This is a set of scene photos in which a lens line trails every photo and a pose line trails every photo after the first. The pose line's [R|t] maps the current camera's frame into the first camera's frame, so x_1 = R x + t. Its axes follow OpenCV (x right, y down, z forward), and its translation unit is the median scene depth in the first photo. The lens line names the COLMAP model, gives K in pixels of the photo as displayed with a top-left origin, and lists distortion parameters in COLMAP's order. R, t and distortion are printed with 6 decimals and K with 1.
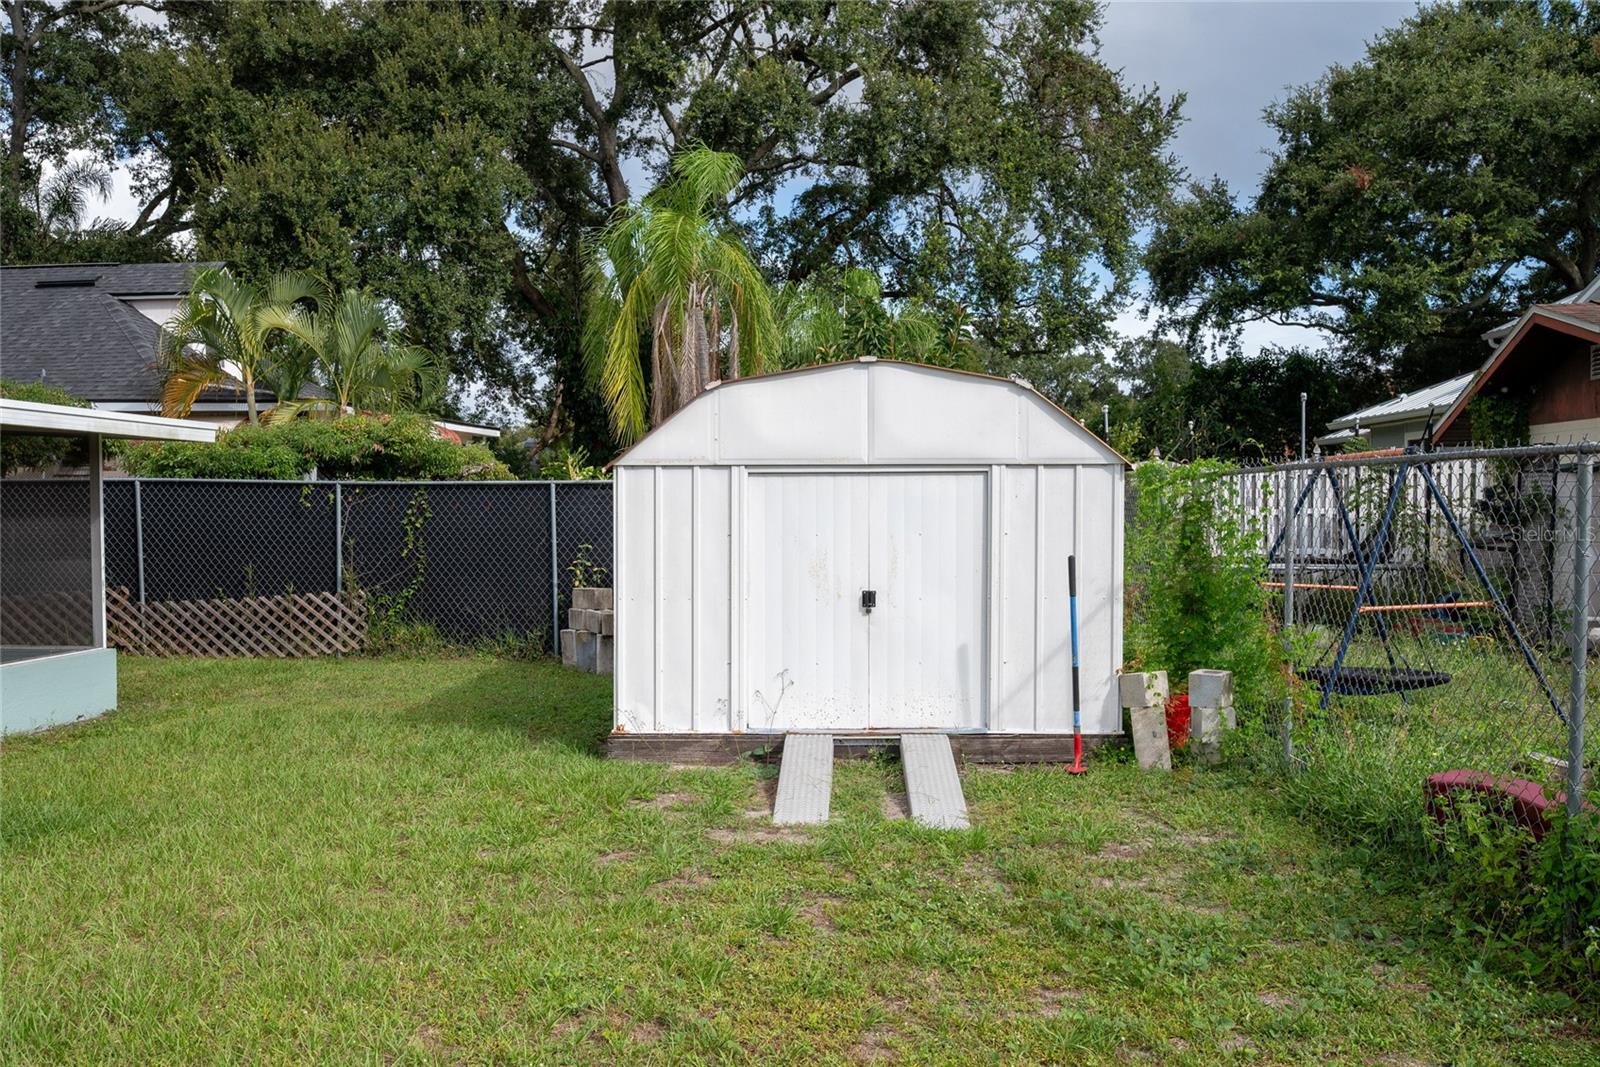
lens RADIAL K [[1375.9, 0, 800.0], [0, 1375.9, 533.5], [0, 0, 1]] dist [-0.002012, -0.000899]
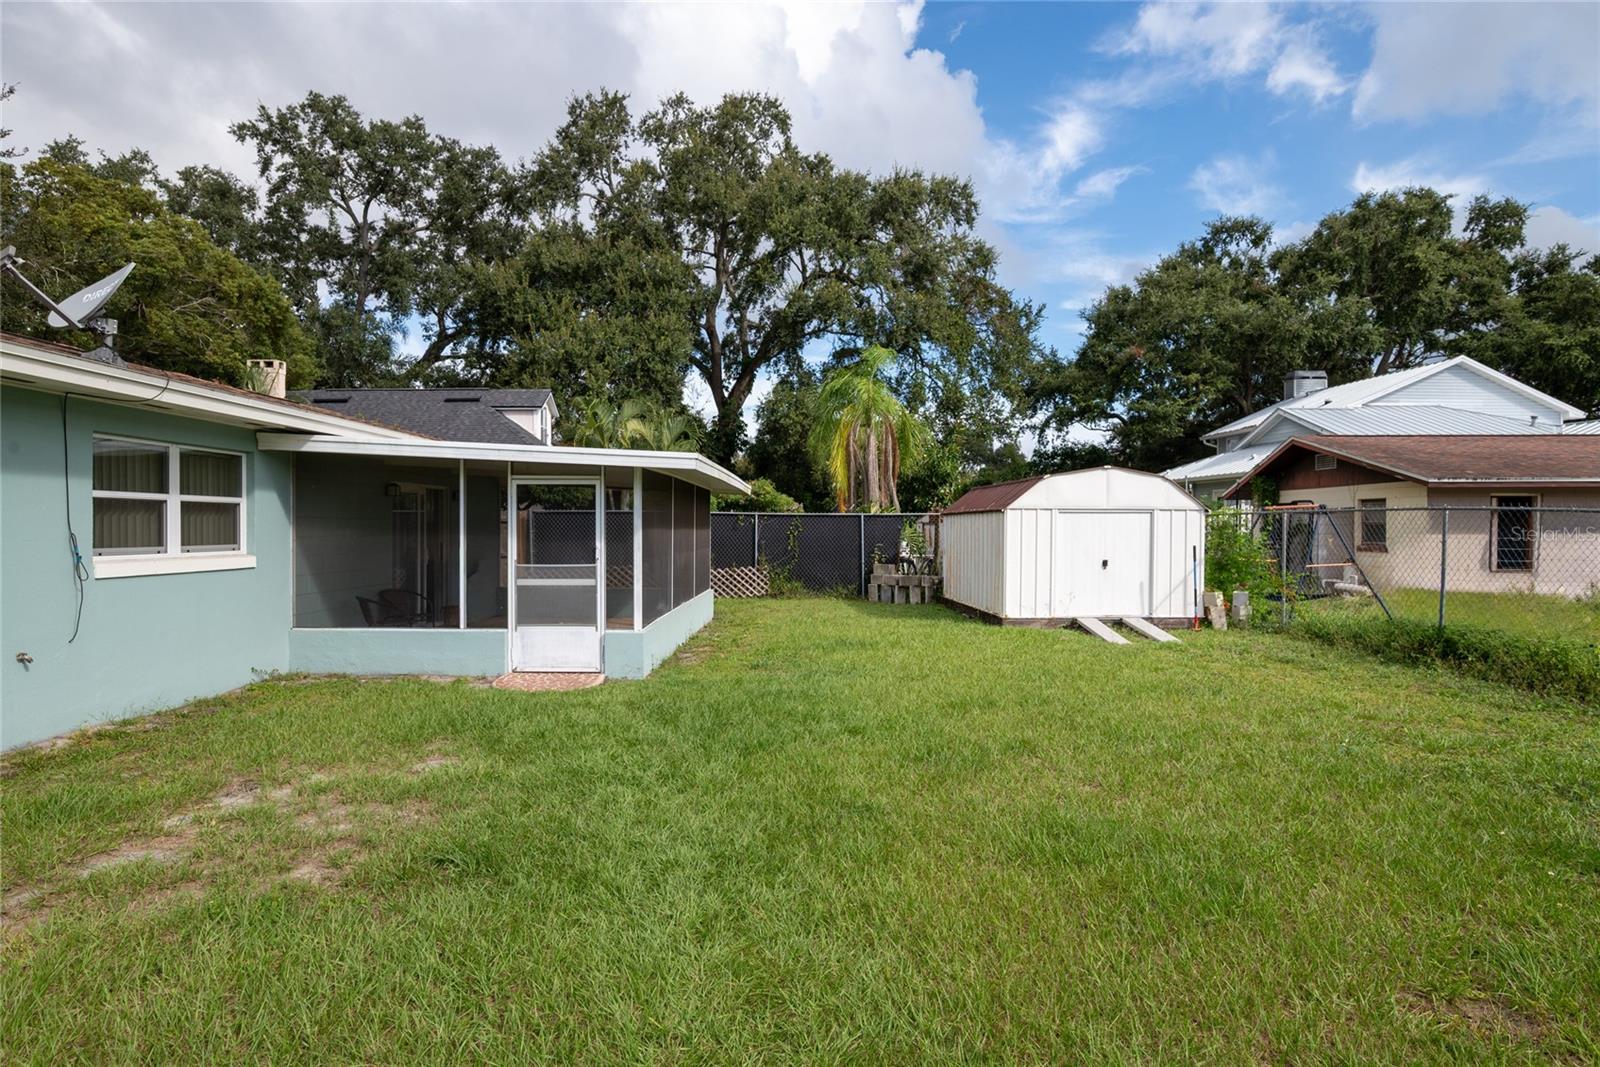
lens RADIAL K [[870.9, 0, 800.0], [0, 870.9, 533.5], [0, 0, 1]] dist [0.000868, 0.000130]
pose [[0.995726, 0.005174, 0.092213, -0.164460], [-0.003857, 0.999888, -0.014461, 0.004803], [-0.092277, 0.014044, 0.995634, -0.131462]]
